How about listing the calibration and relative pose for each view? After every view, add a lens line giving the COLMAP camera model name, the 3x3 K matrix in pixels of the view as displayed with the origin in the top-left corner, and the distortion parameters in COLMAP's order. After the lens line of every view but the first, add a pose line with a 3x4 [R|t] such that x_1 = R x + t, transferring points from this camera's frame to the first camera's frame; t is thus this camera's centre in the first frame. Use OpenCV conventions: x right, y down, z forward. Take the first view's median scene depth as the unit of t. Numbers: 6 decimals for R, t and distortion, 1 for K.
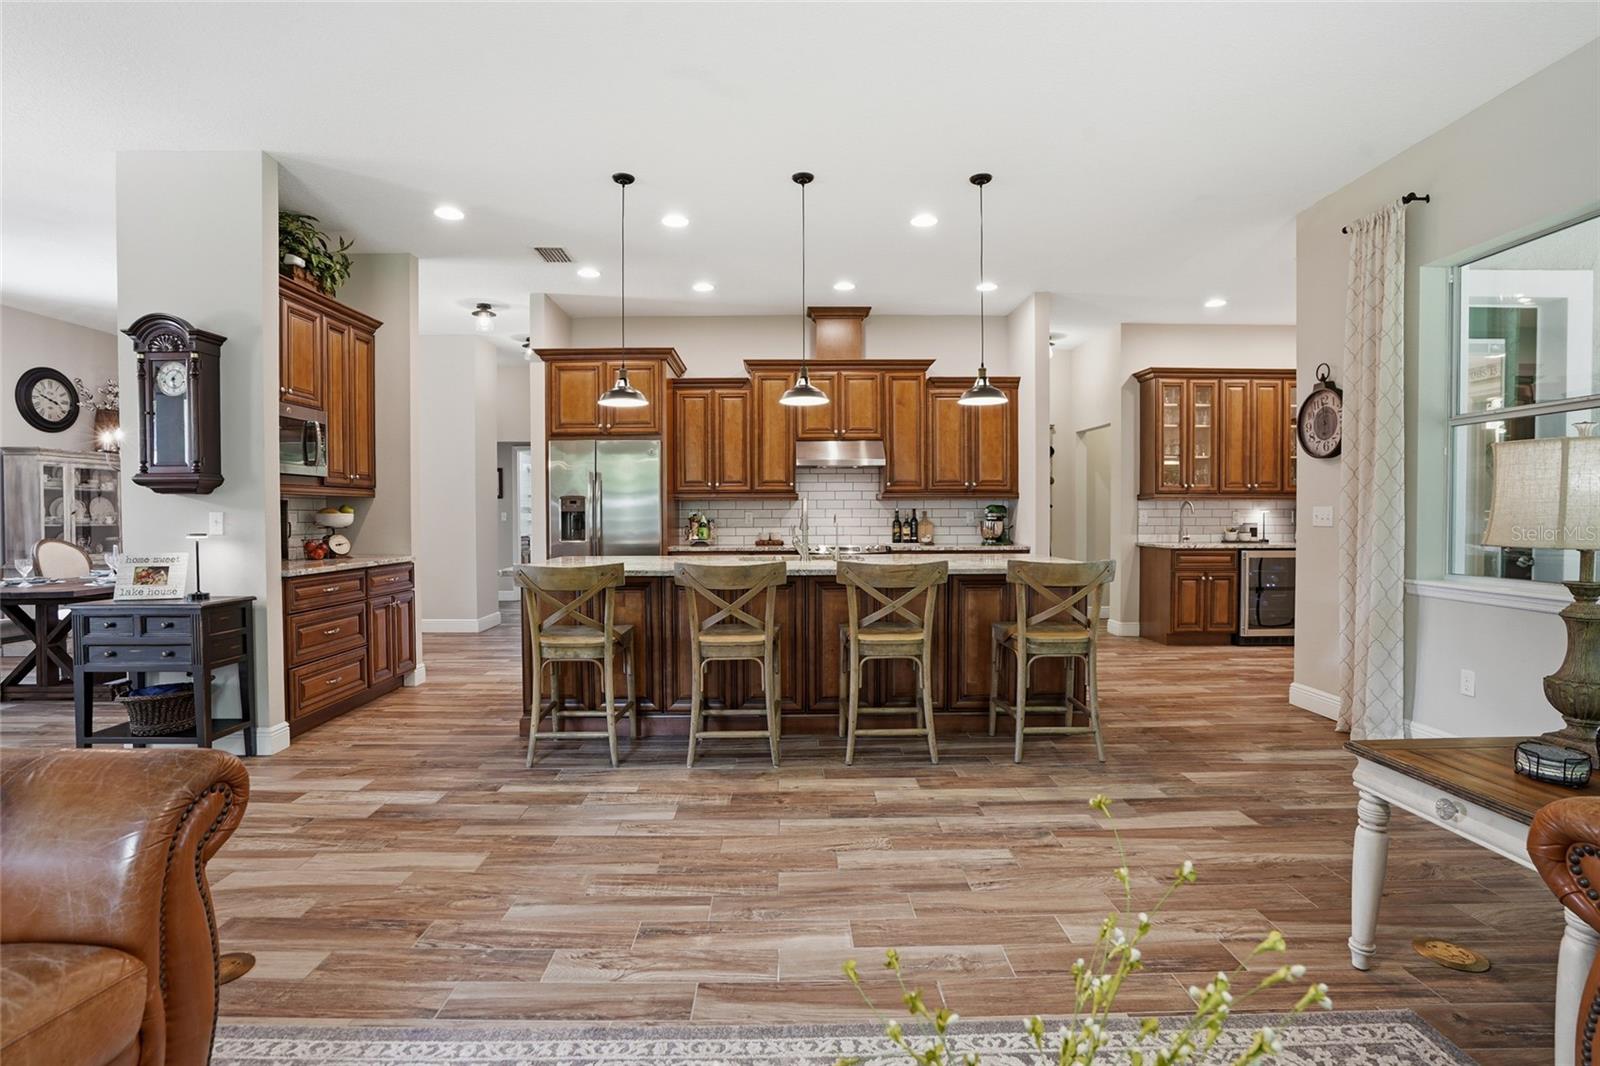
lens RADIAL K [[761.6, 0, 795.8], [0, 761.6, 531.6], [0, 0, 1]] dist [-0.001641, 0.000176]
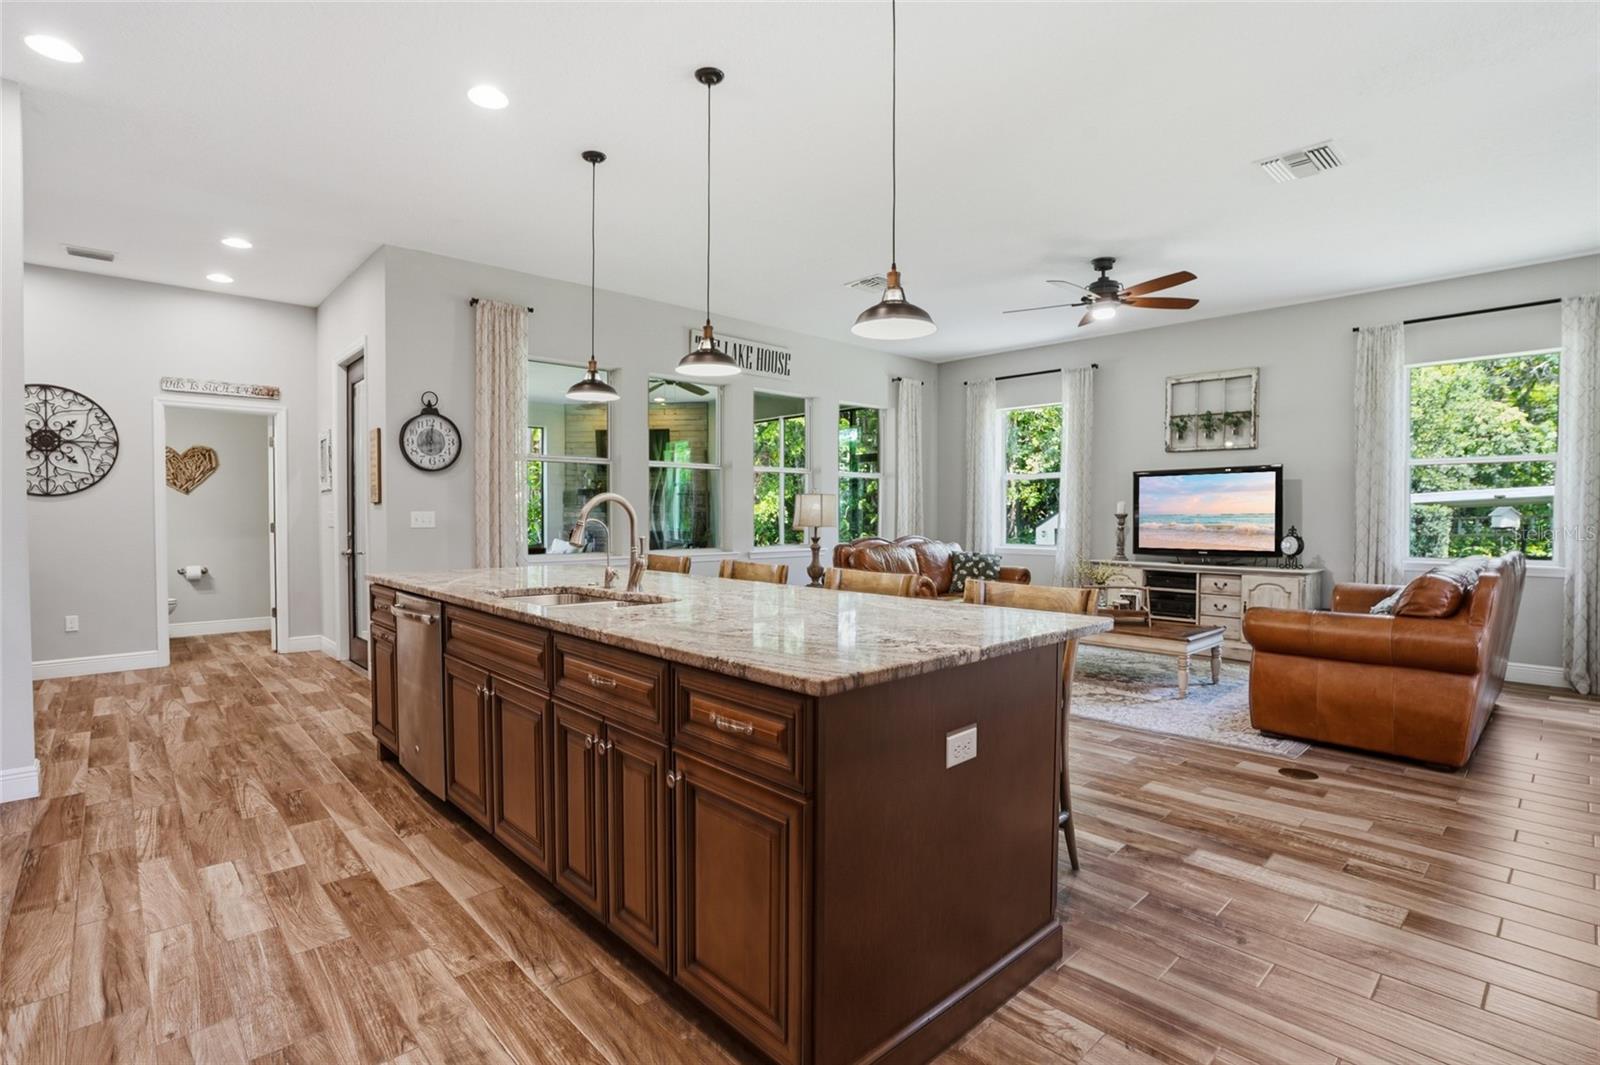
lens RADIAL K [[761.6, 0, 796.8], [0, 761.6, 528.3], [0, 0, 1]] dist [-0.001641, 0.000176]
pose [[-0.670550, -0.010087, 0.741795, -0.848530], [0.017209, 0.999427, 0.029147, -0.047304], [-0.741664, 0.032311, -0.669993, 2.009444]]
